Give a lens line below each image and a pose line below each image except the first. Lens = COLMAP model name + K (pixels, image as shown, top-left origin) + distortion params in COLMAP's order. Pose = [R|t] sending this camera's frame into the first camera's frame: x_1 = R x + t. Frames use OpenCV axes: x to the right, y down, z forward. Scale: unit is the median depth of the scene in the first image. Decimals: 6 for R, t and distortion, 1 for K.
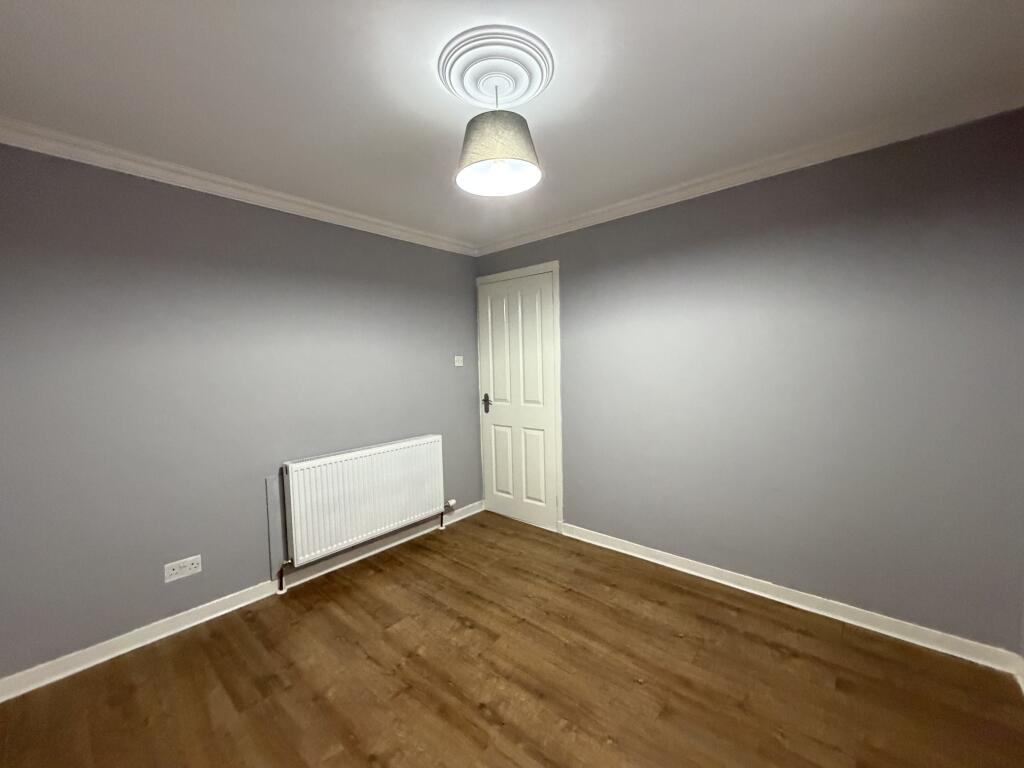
lens RADIAL K [[411.6, 0, 508.8], [0, 411.6, 382.6], [0, 0, 1]] dist [-0.001961, -0.000046]
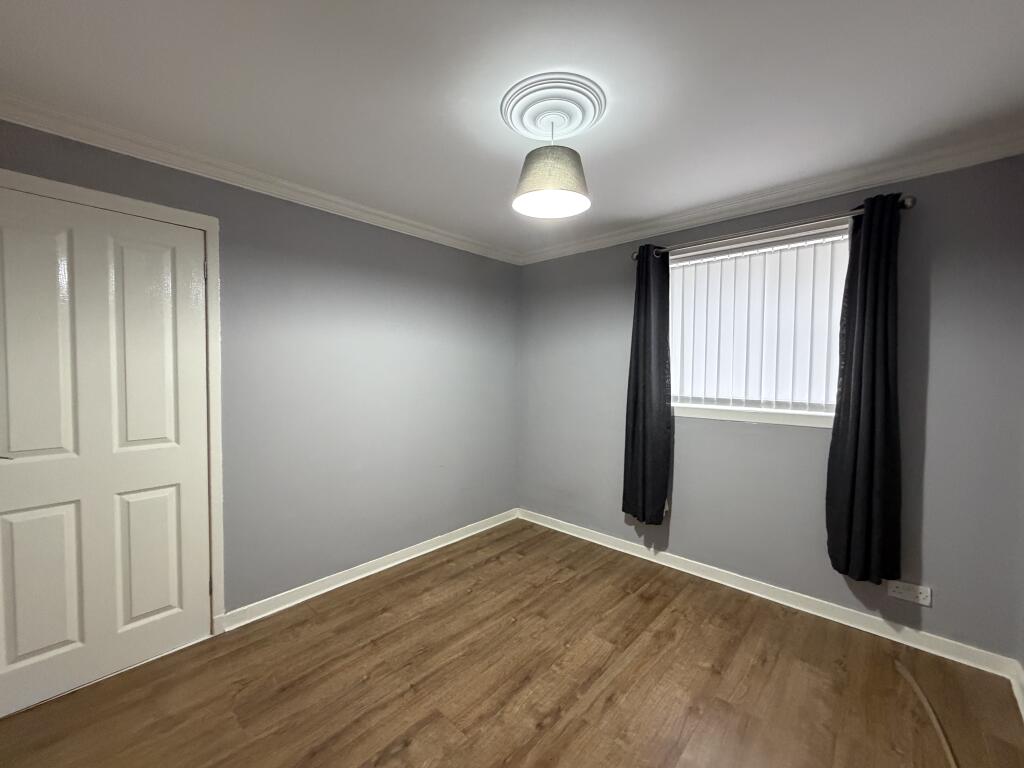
lens RADIAL K [[411.6, 0, 508.8], [0, 411.6, 382.6], [0, 0, 1]] dist [-0.001961, -0.000046]
pose [[0.015372, -0.005003, 0.999869, -0.824074], [0.043993, 0.999022, 0.004322, -0.023361], [-0.998914, 0.043921, 0.015577, 0.817031]]
